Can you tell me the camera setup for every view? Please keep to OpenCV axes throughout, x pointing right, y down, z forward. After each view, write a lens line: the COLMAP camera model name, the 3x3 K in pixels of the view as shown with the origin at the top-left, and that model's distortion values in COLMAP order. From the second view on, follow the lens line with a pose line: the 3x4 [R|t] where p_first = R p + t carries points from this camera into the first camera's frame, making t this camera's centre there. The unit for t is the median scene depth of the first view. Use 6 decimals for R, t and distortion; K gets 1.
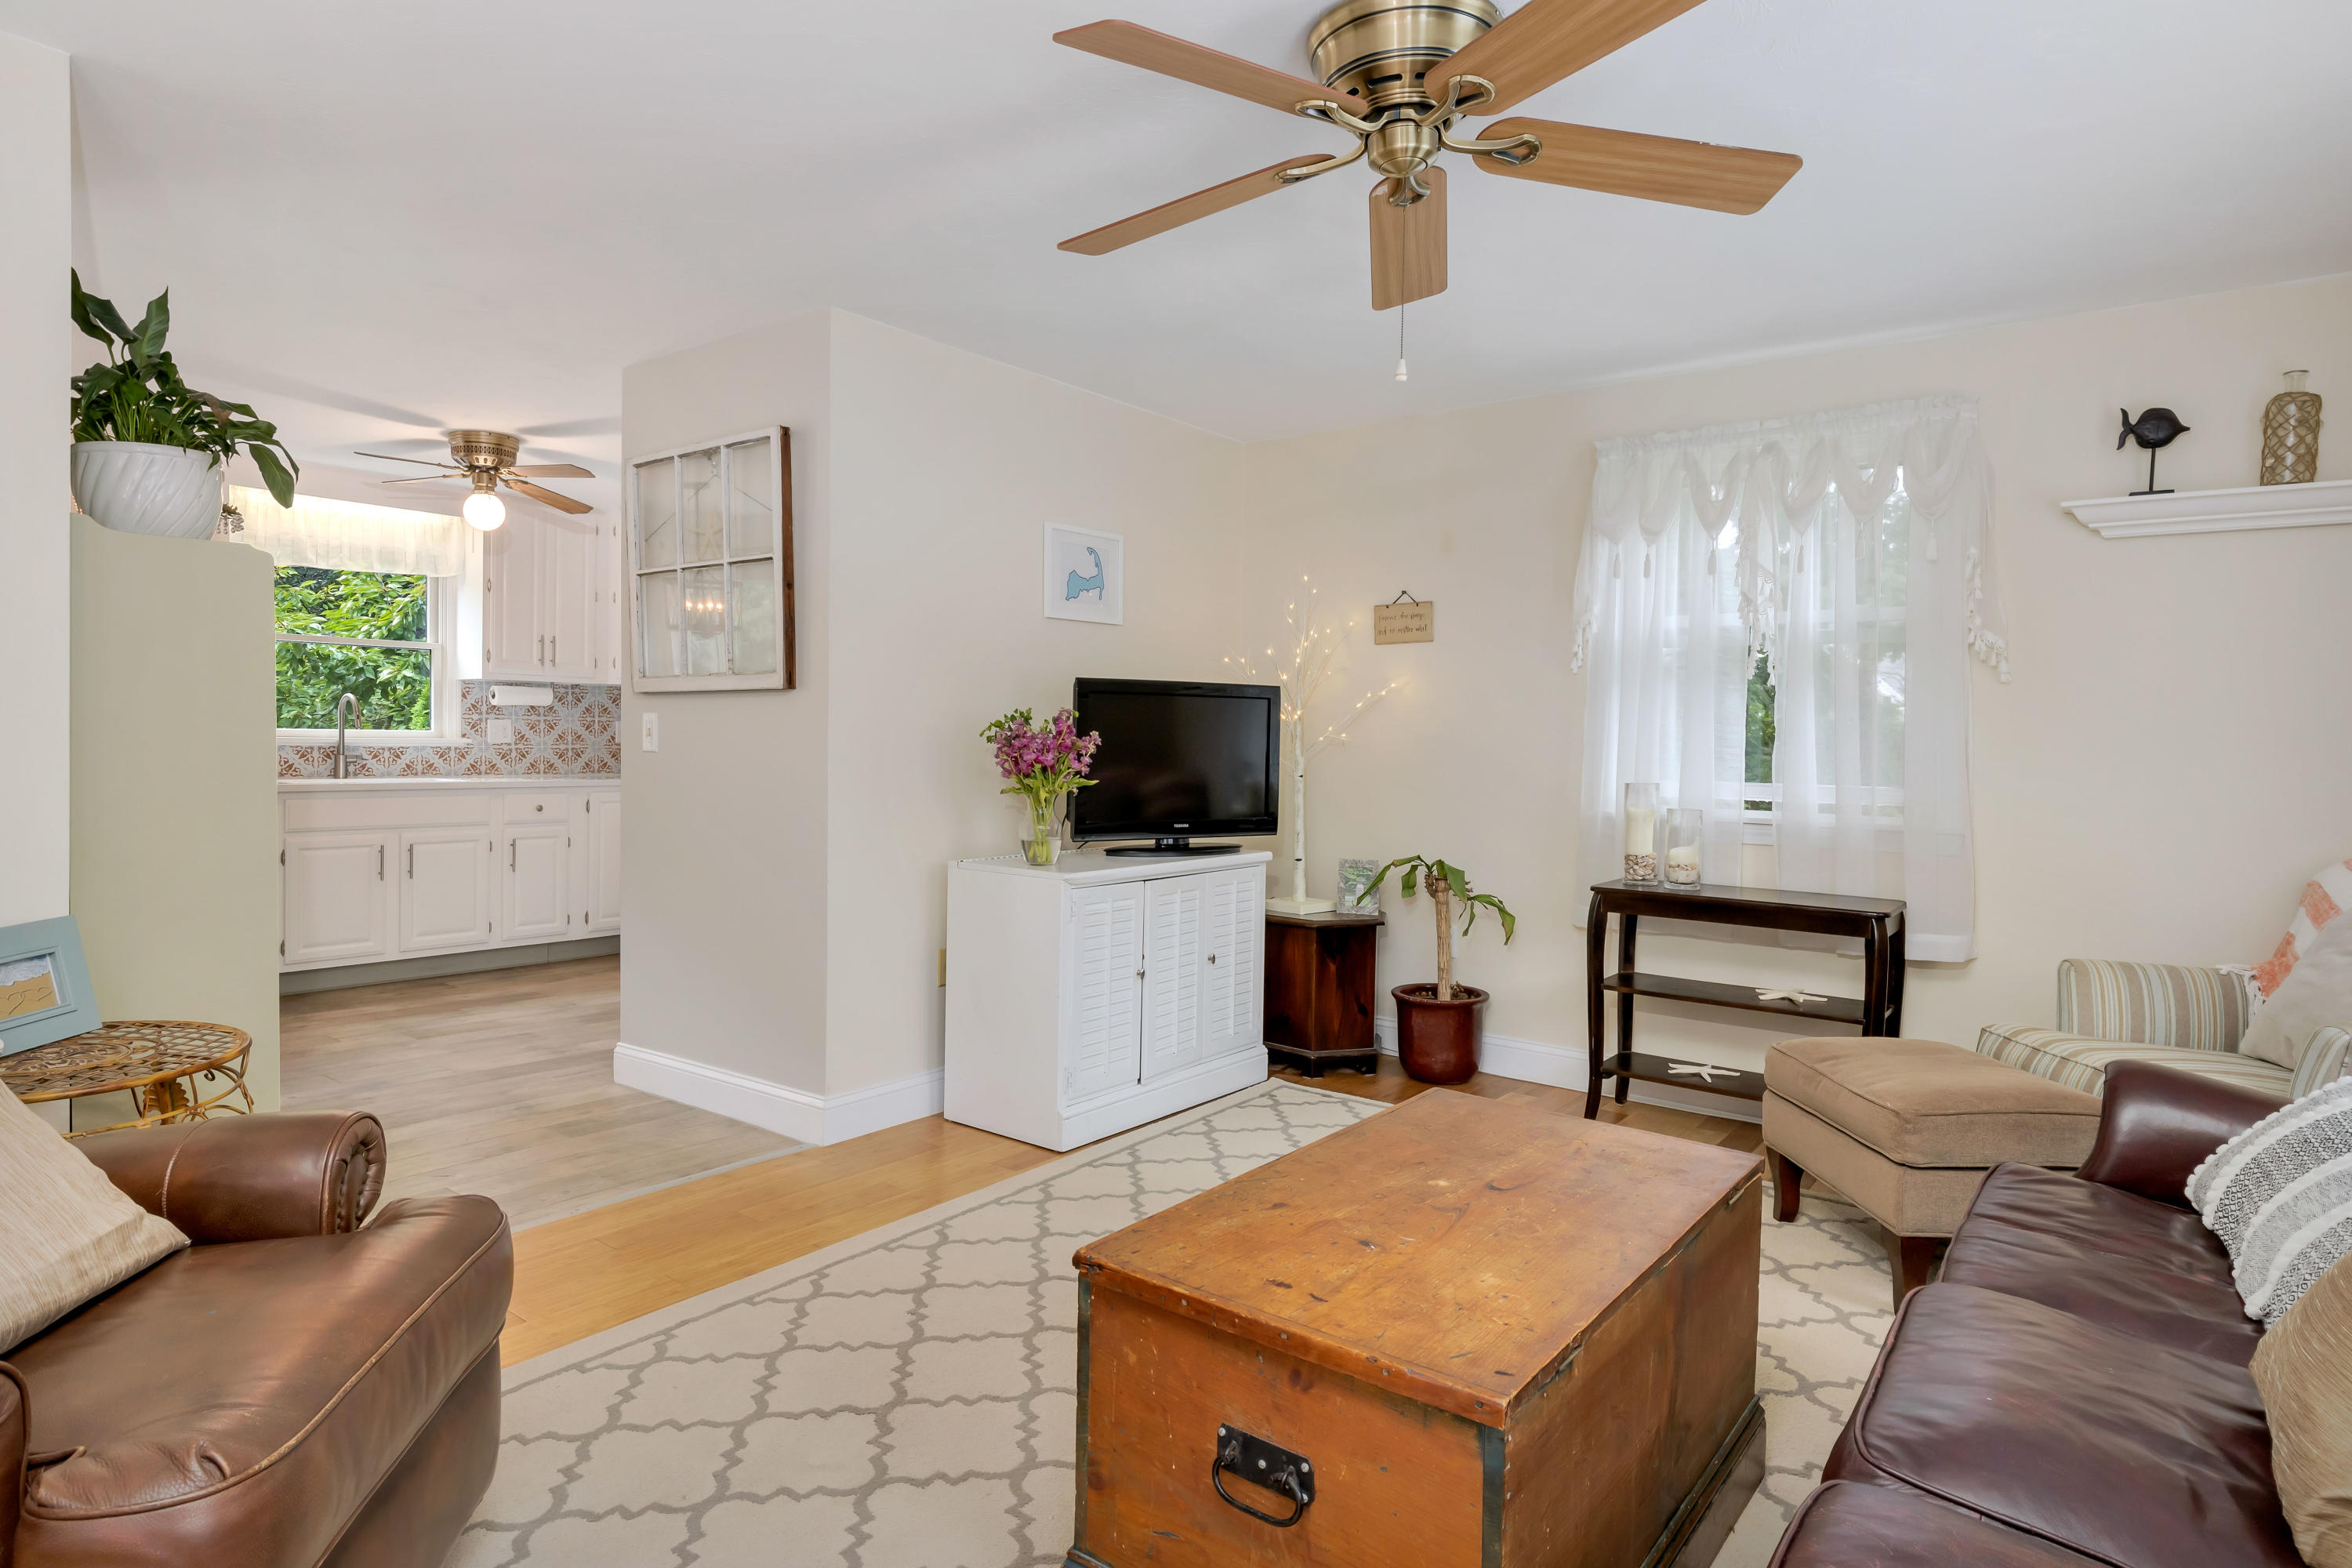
lens RADIAL K [[1285.6, 0, 1106.2], [0, 1285.6, 765.8], [0, 0, 1]] dist [-0.007650, -0.005765]
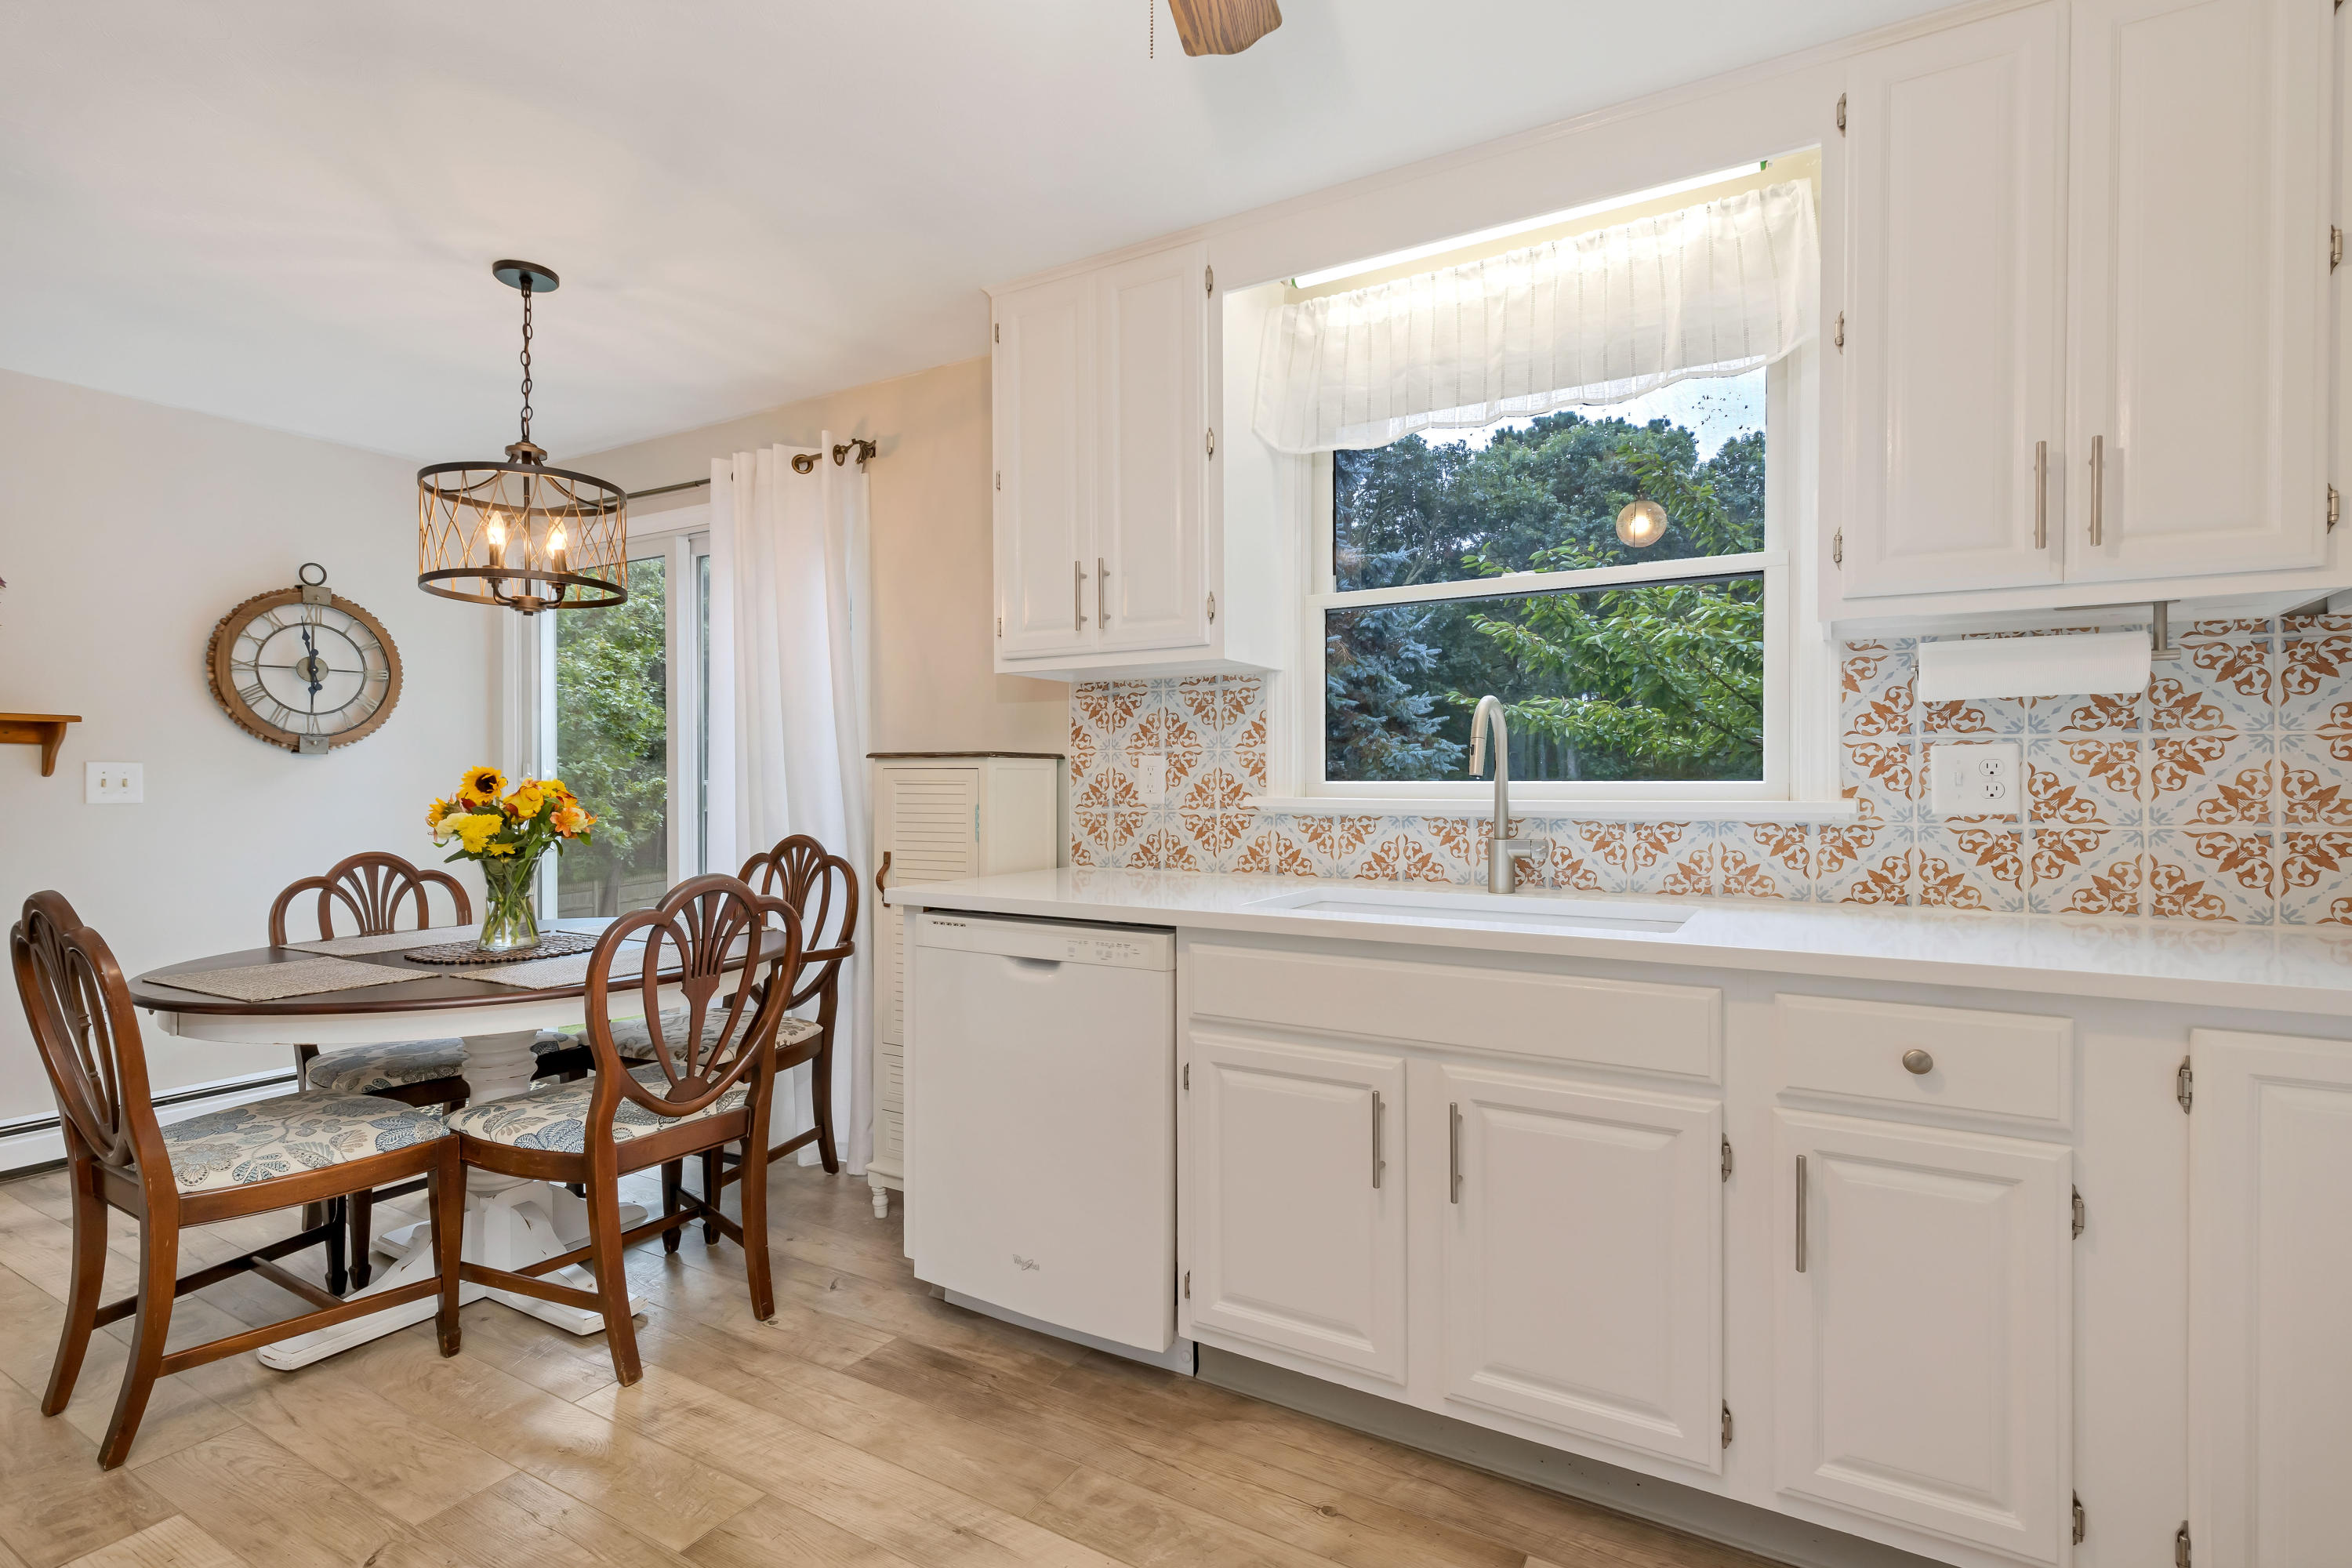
lens RADIAL K [[1092.3, 0, 1174.3], [0, 1092.3, 784.8], [0, 0, 1]] dist [0.001195, -0.000280]
pose [[0.147388, -0.015887, -0.988951, -0.223484], [-0.020315, 0.999611, -0.019086, -0.016117], [0.988870, 0.022903, 0.147008, 0.762490]]
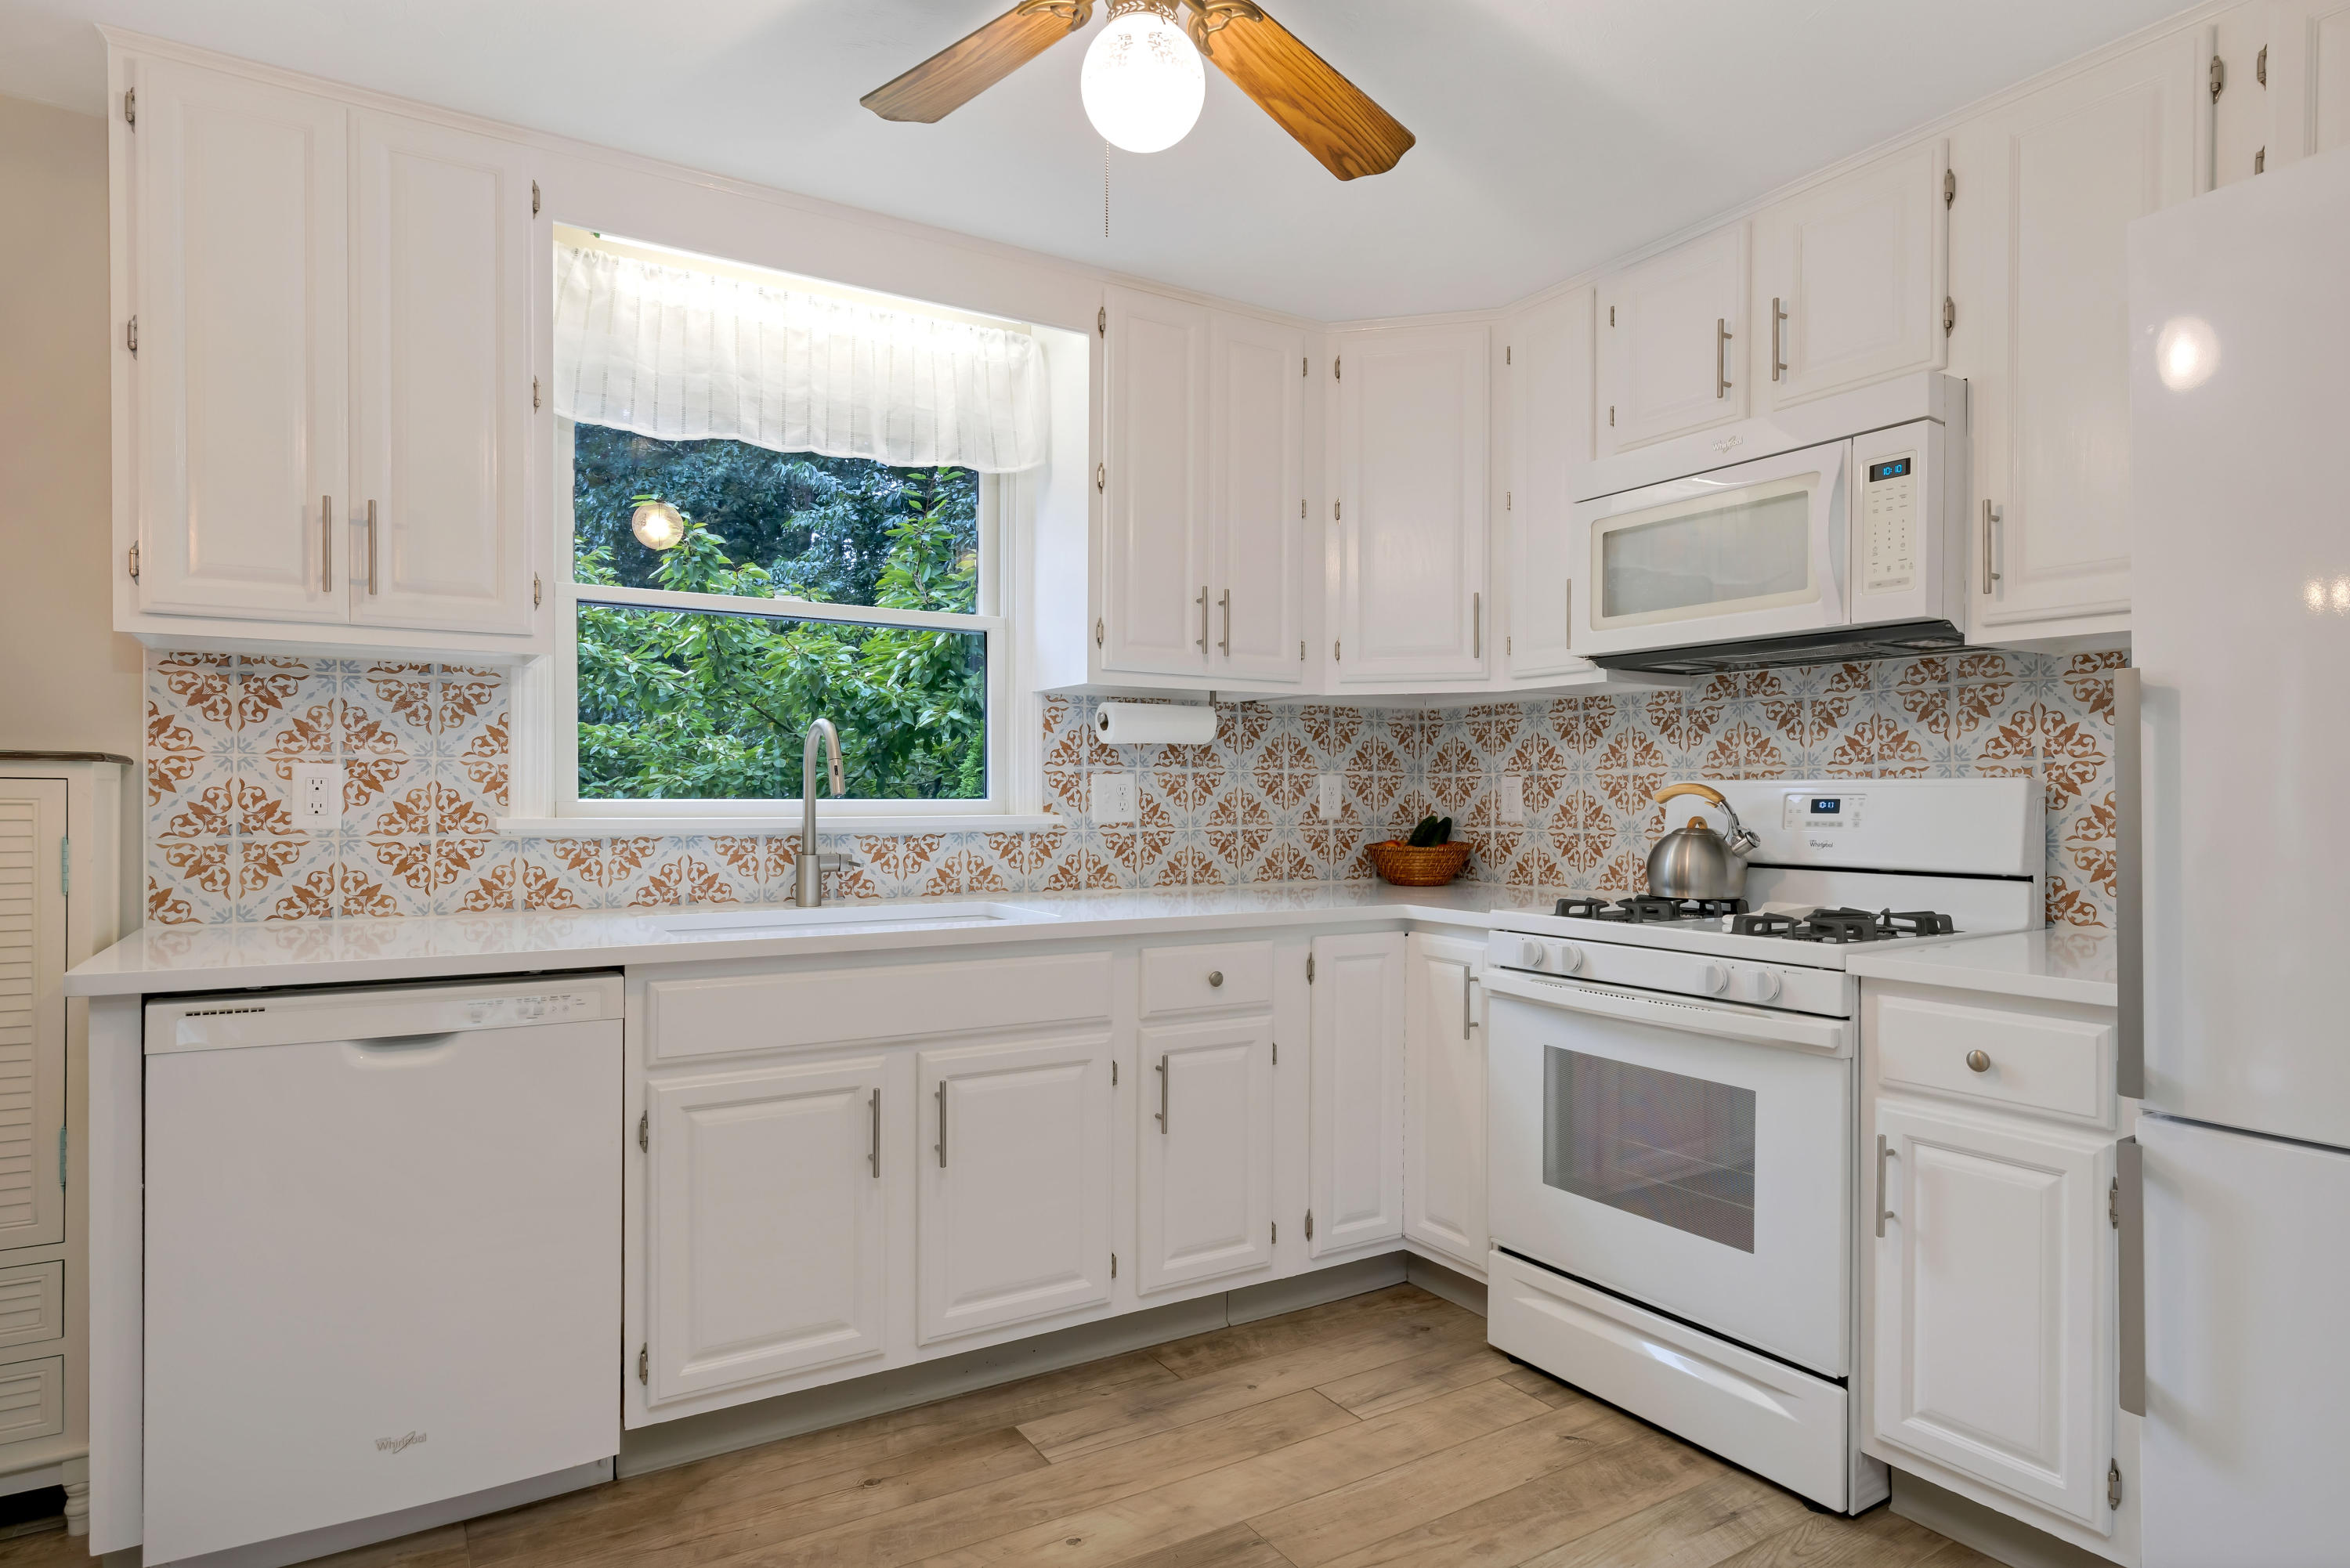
lens RADIAL K [[1322.0, 0, 1175.2], [0, 1322.0, 796.8], [0, 0, 1]] dist [0.005868, -0.002428]
pose [[0.942100, -0.012154, -0.335111, -0.288528], [0.004494, 0.999711, -0.023623, -0.015919], [0.335302, 0.020749, 0.941882, 0.547256]]
